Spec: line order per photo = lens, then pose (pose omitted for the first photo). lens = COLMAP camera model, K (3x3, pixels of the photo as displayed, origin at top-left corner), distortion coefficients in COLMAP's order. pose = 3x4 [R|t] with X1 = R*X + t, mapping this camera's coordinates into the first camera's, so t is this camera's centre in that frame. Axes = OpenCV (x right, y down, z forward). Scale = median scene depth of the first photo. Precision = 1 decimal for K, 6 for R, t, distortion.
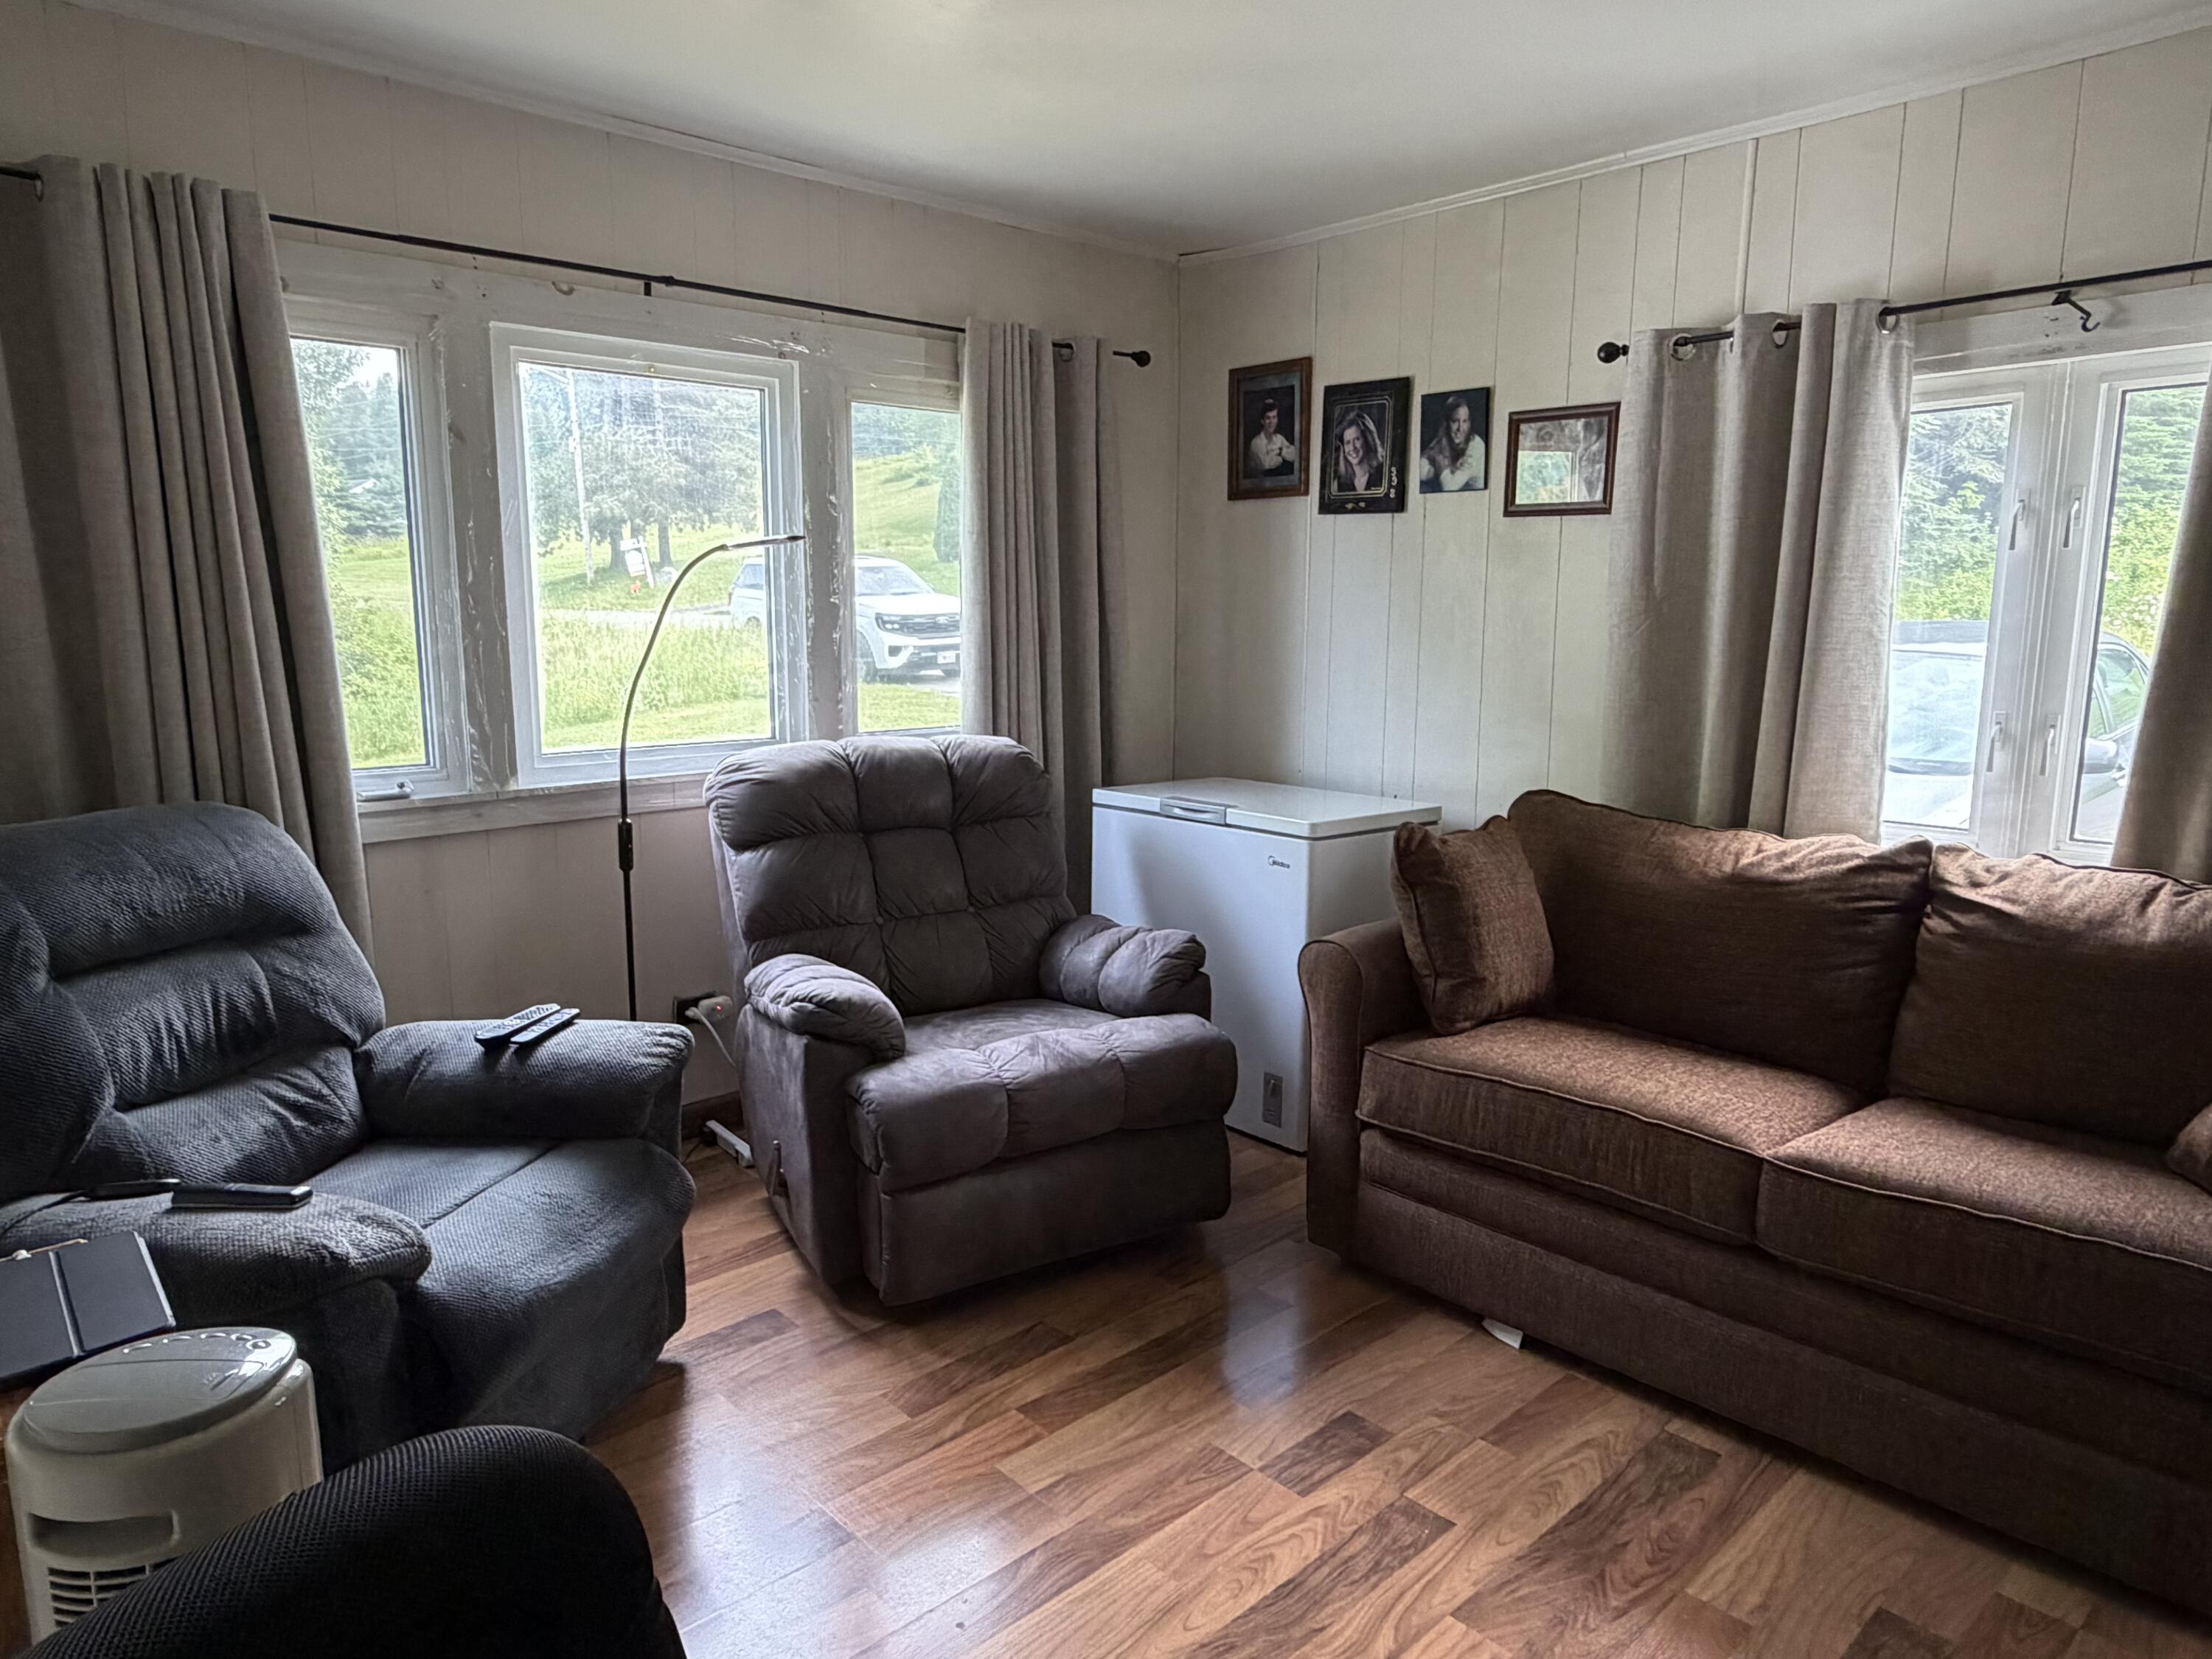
lens RADIAL K [[1377.7, 0, 1099.6], [0, 1377.7, 832.2], [0, 0, 1]] dist [0.002186, 0.000337]
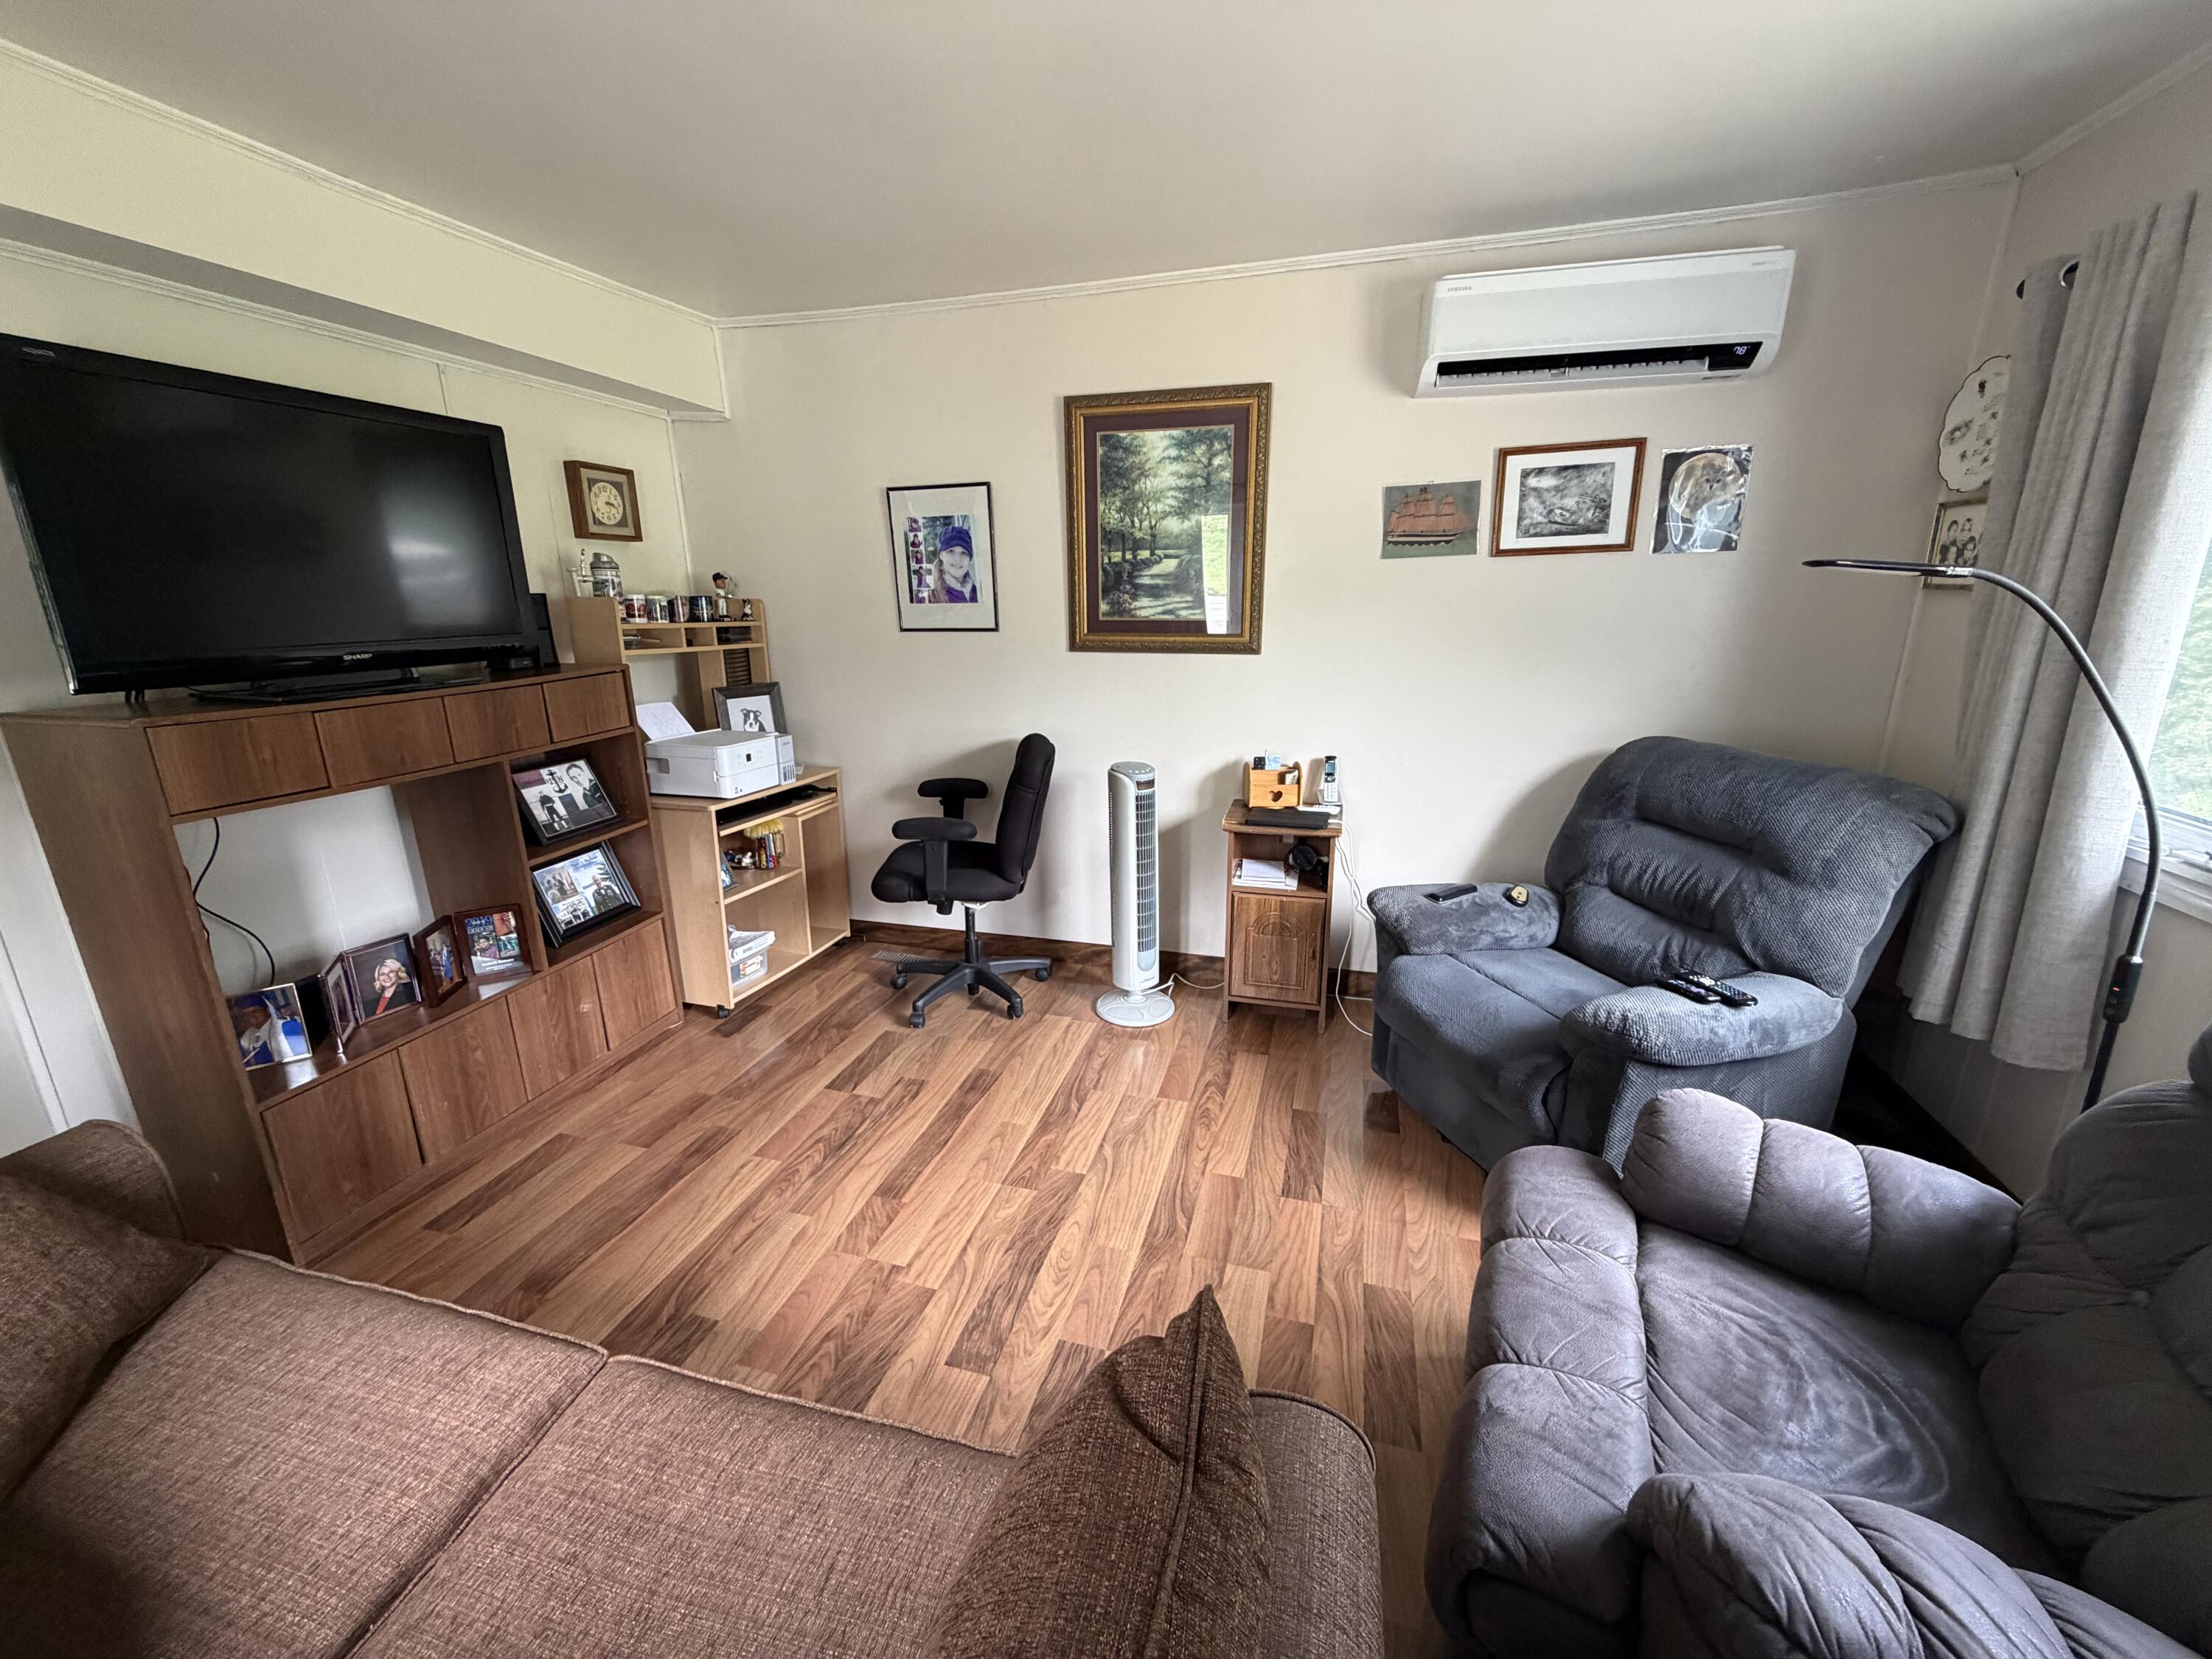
lens RADIAL K [[881.1, 0, 1106.7], [0, 881.1, 829.5], [0, 0, 1]] dist [0.000207, -0.000192]
pose [[-0.848831, 0.149414, -0.507112, 0.370341], [-0.079917, 0.911942, 0.402461, -0.236986], [0.522590, 0.382148, -0.762144, 1.185686]]
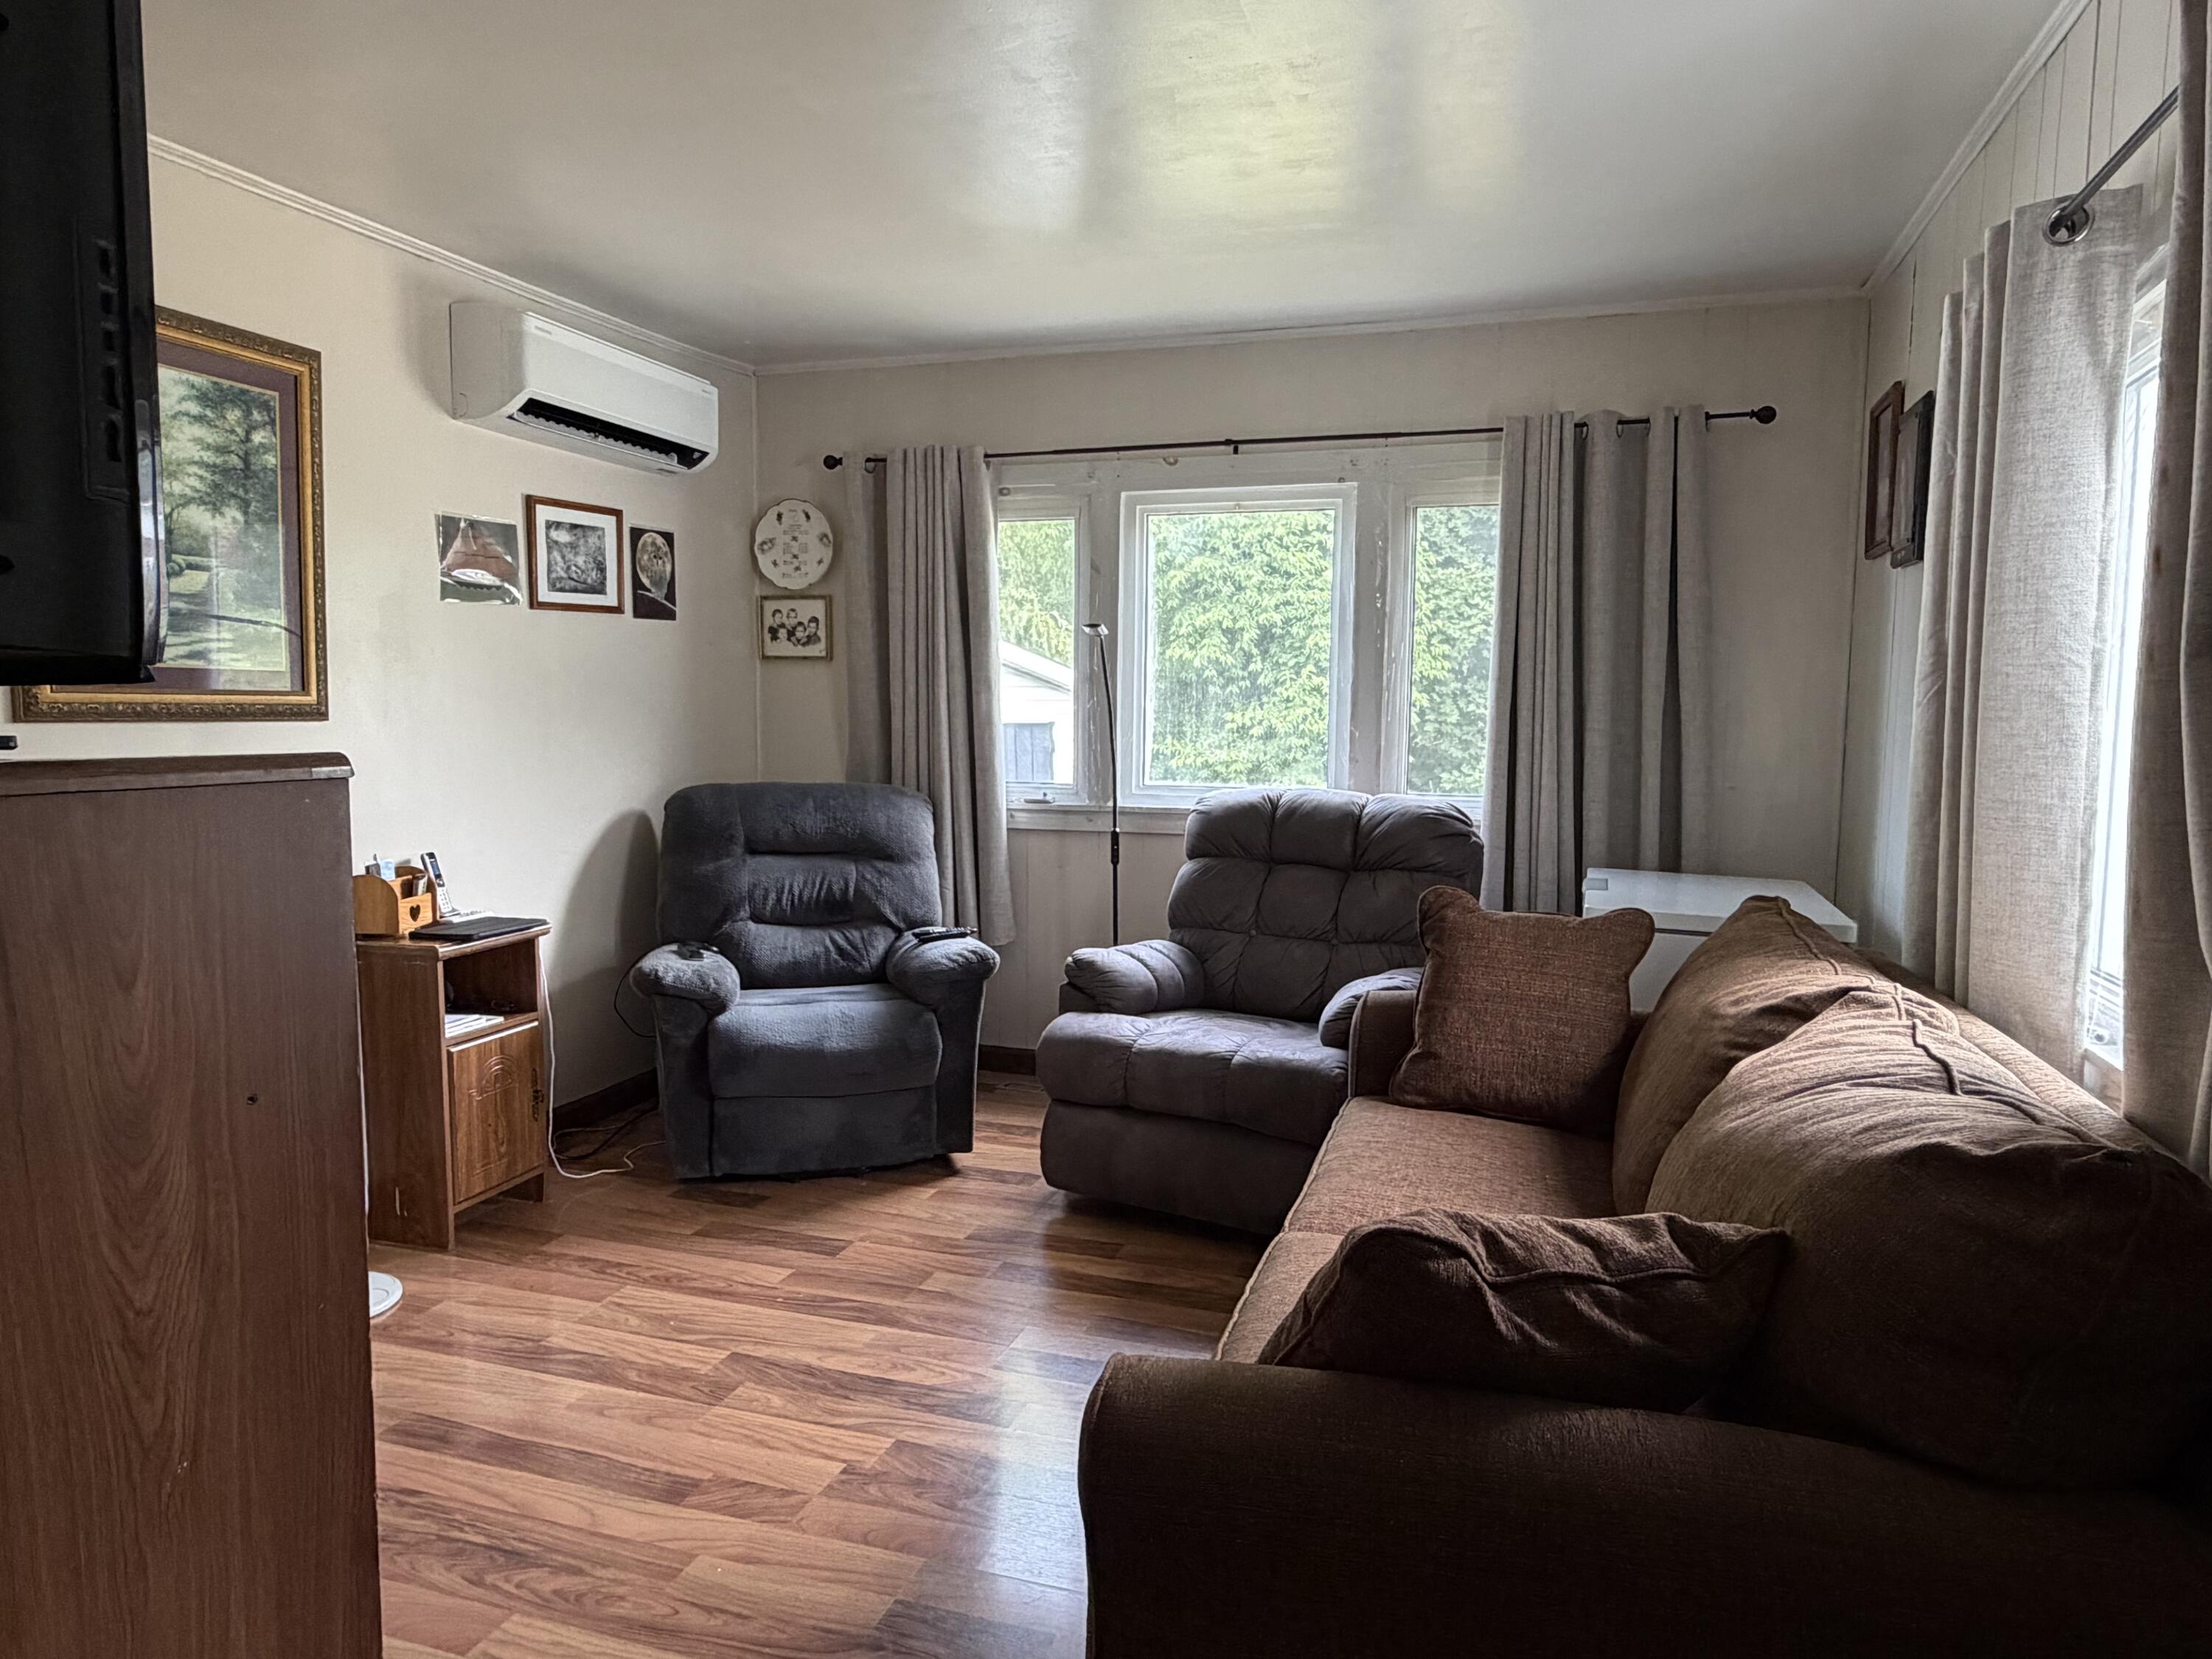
lens RADIAL K [[1377.7, 0, 1110.5], [0, 1377.7, 827.3], [0, 0, 1]] dist [0.002186, 0.000337]
pose [[0.491709, 0.080443, -0.867036, 0.999588], [-0.152872, 0.988233, 0.004992, -0.018815], [0.857235, 0.130091, 0.498221, 0.329379]]
